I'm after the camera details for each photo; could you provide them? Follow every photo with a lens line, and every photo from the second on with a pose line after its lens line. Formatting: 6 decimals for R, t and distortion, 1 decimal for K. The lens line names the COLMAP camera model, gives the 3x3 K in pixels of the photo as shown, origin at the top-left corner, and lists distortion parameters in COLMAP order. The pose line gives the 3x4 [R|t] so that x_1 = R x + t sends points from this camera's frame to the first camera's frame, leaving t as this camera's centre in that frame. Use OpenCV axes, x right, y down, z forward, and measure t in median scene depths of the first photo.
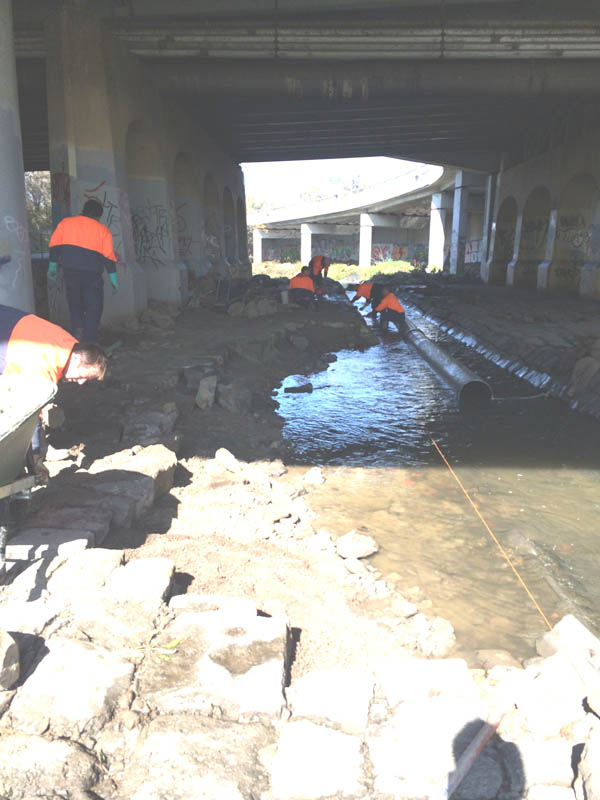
lens RADIAL K [[675.8, 0, 296.8], [0, 675.8, 398.0], [0, 0, 1]] dist [0.083491, -0.107197]
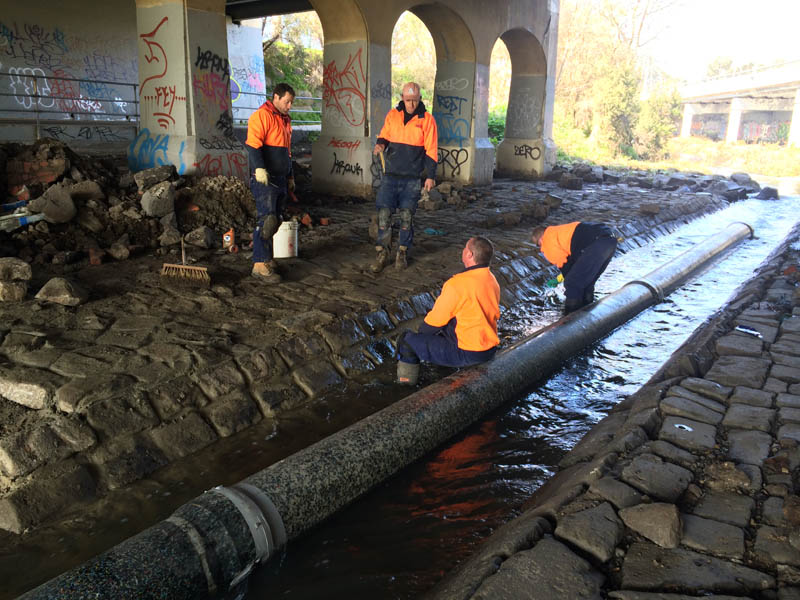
lens RADIAL K [[675.8, 0, 396.6], [0, 675.8, 296.2], [0, 0, 1]] dist [0.083491, -0.107197]
pose [[0.835679, 0.156724, -0.526383, 0.341227], [-0.138843, 0.987575, 0.073614, -0.198555], [0.531379, 0.011567, 0.847055, 0.902308]]
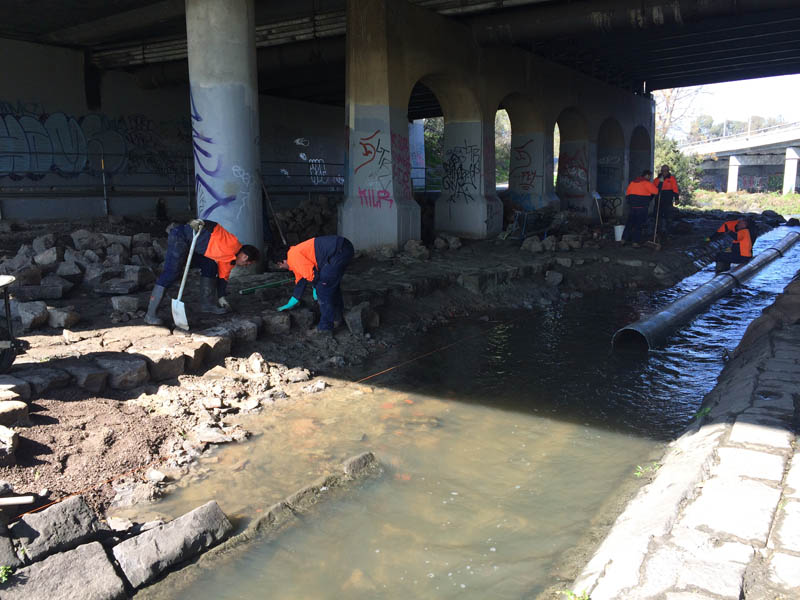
lens RADIAL K [[675.8, 0, 391.8], [0, 675.8, 301.4], [0, 0, 1]] dist [0.083491, -0.107197]
pose [[0.846075, 0.085453, -0.526171, 0.295618], [-0.104874, 0.994460, -0.007131, -0.014167], [0.522647, 0.061215, 0.850349, 0.027082]]
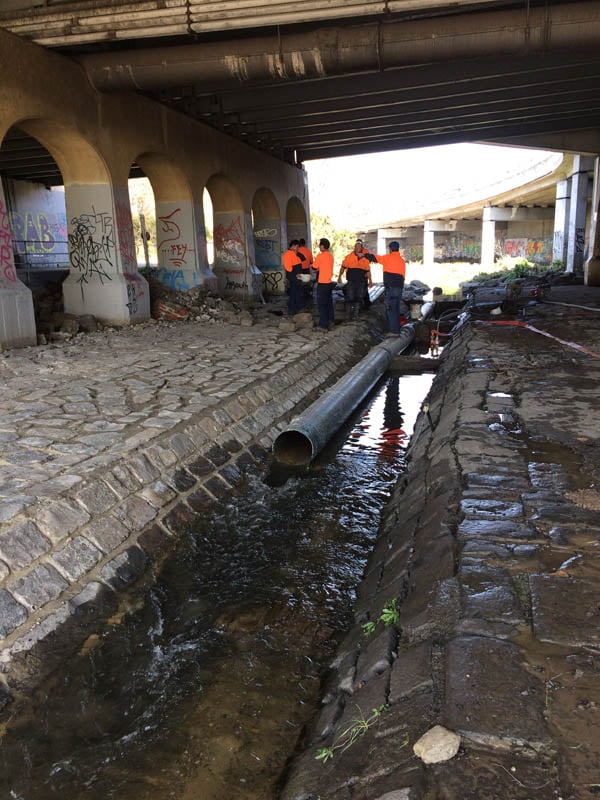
lens RADIAL K [[679.6, 0, 298.4], [0, 679.6, 398.0], [0, 0, 1]] dist [0.063176, -0.072310]
pose [[0.974668, 0.018152, -0.222919, 0.267357], [-0.018202, 0.999833, 0.001830, -0.048535], [0.222915, 0.002274, 0.974835, 0.191248]]
